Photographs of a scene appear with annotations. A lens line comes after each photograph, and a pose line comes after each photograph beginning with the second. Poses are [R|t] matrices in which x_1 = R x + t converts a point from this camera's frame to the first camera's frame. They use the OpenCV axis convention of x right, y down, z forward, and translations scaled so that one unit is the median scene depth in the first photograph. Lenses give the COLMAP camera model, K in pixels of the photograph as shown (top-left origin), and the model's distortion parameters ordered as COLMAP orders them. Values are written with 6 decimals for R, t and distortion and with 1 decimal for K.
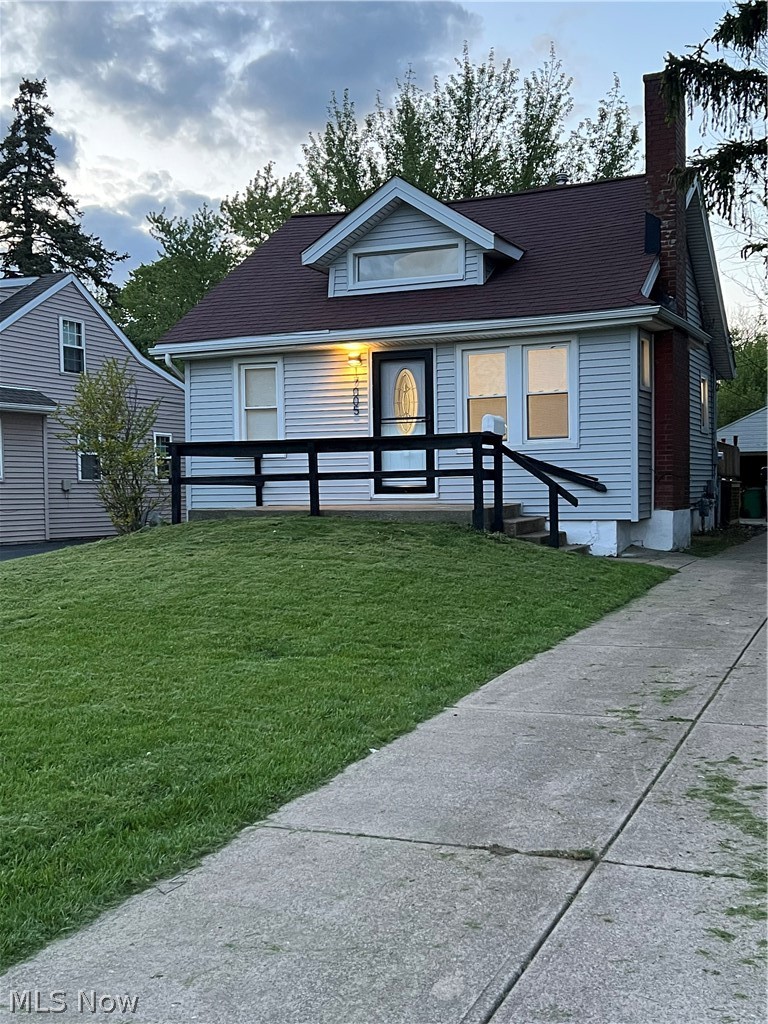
lens RADIAL K [[1190.2, 0, 384.5], [0, 1190.2, 514.8], [0, 0, 1]] dist [0.023631, 0.000000]
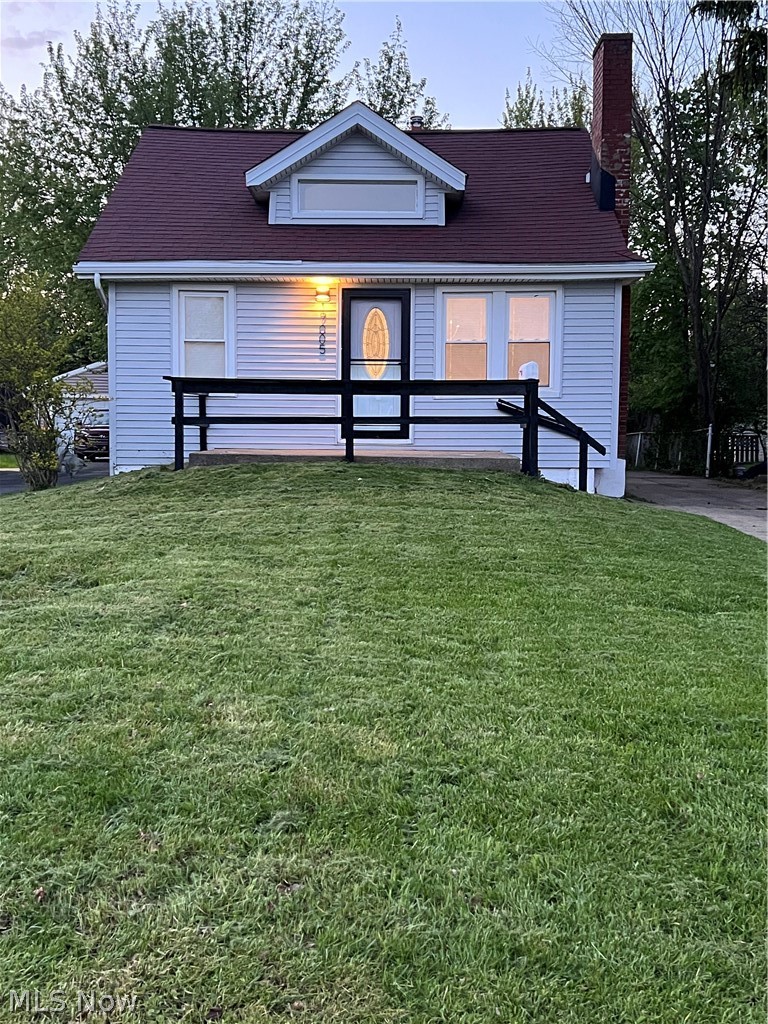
lens RADIAL K [[1190.2, 0, 384.4], [0, 1190.2, 510.4], [0, 0, 1]] dist [0.023631, 0.000000]
pose [[0.919598, -0.003597, 0.392844, -0.349002], [-0.012260, 0.999208, 0.037846, 0.002476], [-0.392669, -0.039620, 0.918826, 0.118728]]
